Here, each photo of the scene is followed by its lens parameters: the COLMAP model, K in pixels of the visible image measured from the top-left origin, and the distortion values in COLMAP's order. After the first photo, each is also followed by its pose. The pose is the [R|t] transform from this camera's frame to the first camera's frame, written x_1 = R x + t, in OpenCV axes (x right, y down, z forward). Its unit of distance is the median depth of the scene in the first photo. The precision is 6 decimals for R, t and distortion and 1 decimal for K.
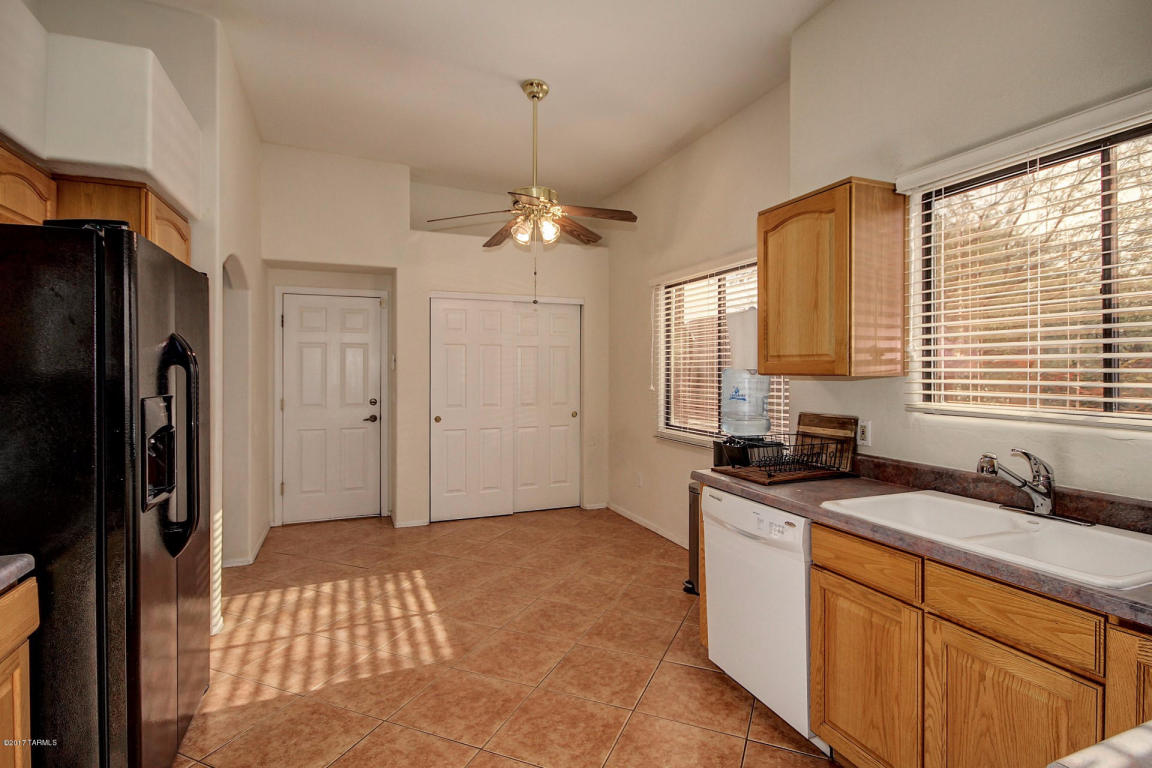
lens RADIAL K [[545.1, 0, 570.0], [0, 545.1, 379.4], [0, 0, 1]] dist [0.003081, -0.001943]
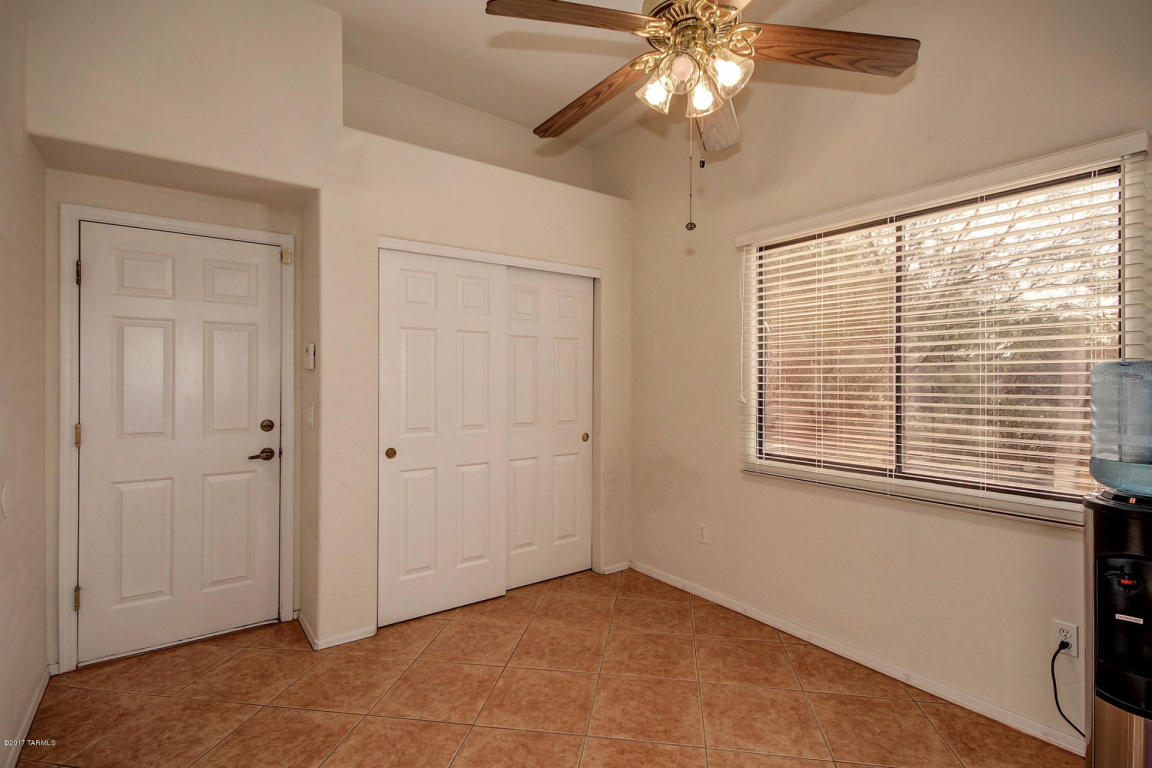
lens RADIAL K [[545.1, 0, 581.8], [0, 545.1, 383.4], [0, 0, 1]] dist [0.003081, -0.001943]
pose [[0.968681, 0.000518, 0.248307, -0.203128], [0.001554, 0.999966, -0.008147, 0.002326], [-0.248302, 0.008278, 0.968647, 0.400569]]
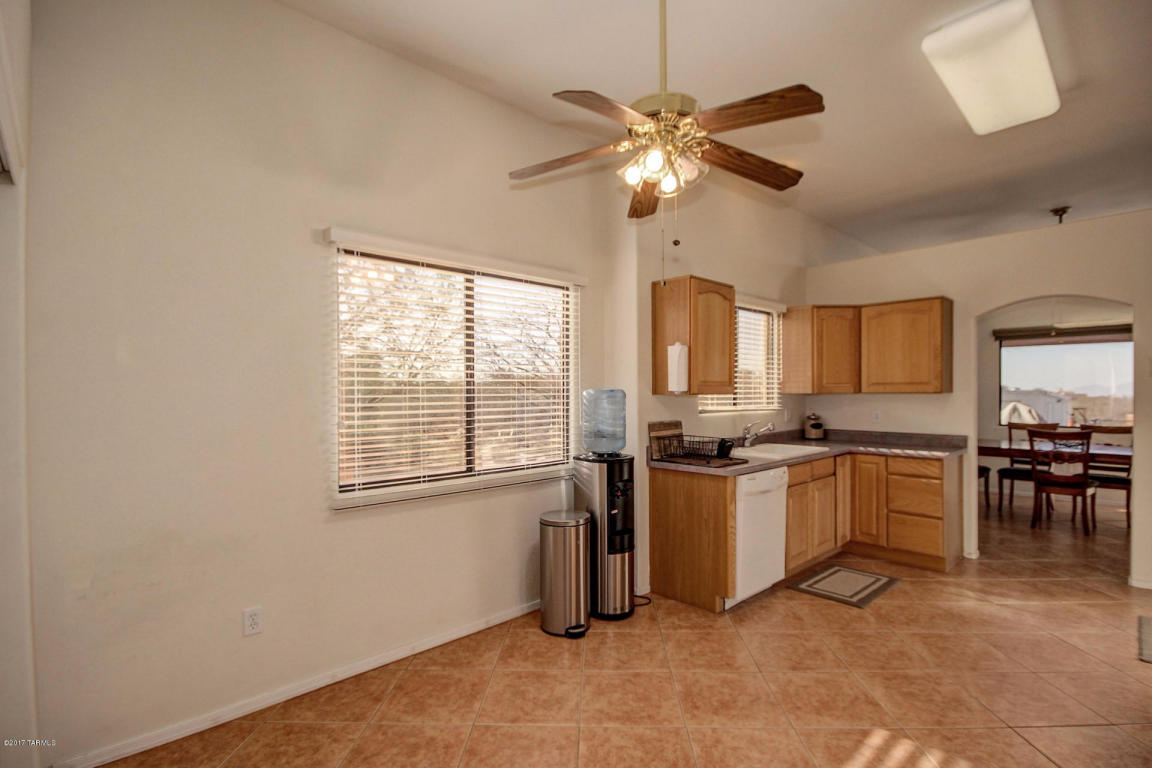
lens RADIAL K [[545.1, 0, 579.2], [0, 545.1, 397.8], [0, 0, 1]] dist [0.003081, -0.001943]
pose [[-0.361698, -0.013433, 0.932198, -0.453035], [0.016772, 0.999641, 0.020913, -0.019058], [-0.932144, 0.023199, -0.361343, 0.961082]]
